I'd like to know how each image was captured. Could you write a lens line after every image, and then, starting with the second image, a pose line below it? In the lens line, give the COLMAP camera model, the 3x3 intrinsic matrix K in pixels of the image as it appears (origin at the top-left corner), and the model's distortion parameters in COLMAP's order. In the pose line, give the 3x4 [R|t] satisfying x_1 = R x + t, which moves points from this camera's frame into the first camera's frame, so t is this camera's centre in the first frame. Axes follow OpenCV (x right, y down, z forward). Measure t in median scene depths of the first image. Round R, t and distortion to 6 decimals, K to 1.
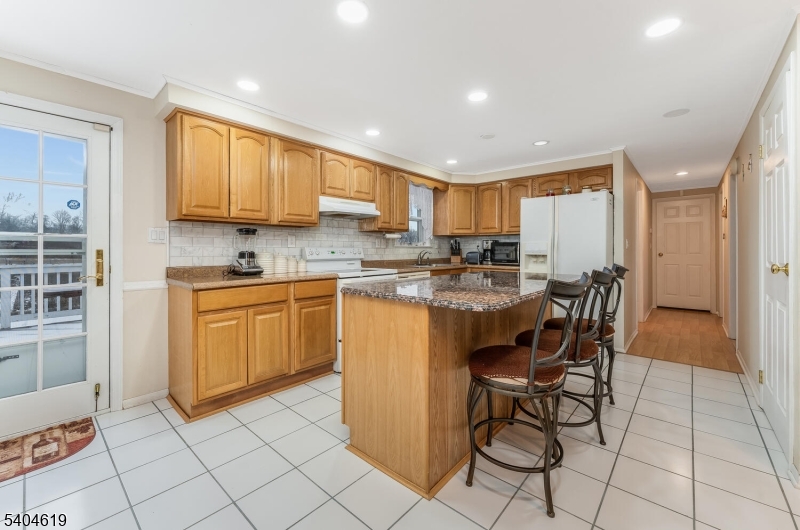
lens RADIAL K [[330.4, 0, 398.8], [0, 330.4, 246.5], [0, 0, 1]] dist [-0.000700, -0.000058]
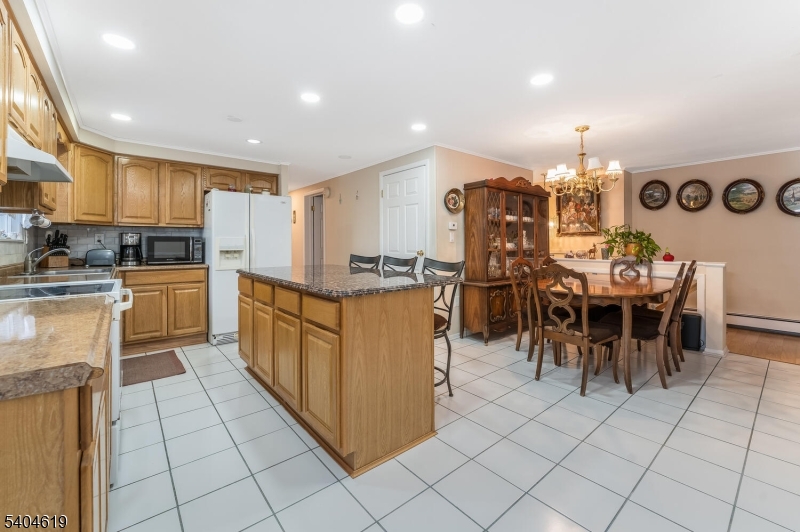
lens RADIAL K [[330.4, 0, 398.8], [0, 330.4, 247.5], [0, 0, 1]] dist [-0.000700, -0.000058]
pose [[0.151008, -0.008492, 0.988496, -0.495083], [-0.005153, 0.999943, 0.009378, 0.004697], [-0.988519, -0.006510, 0.150956, 0.386107]]
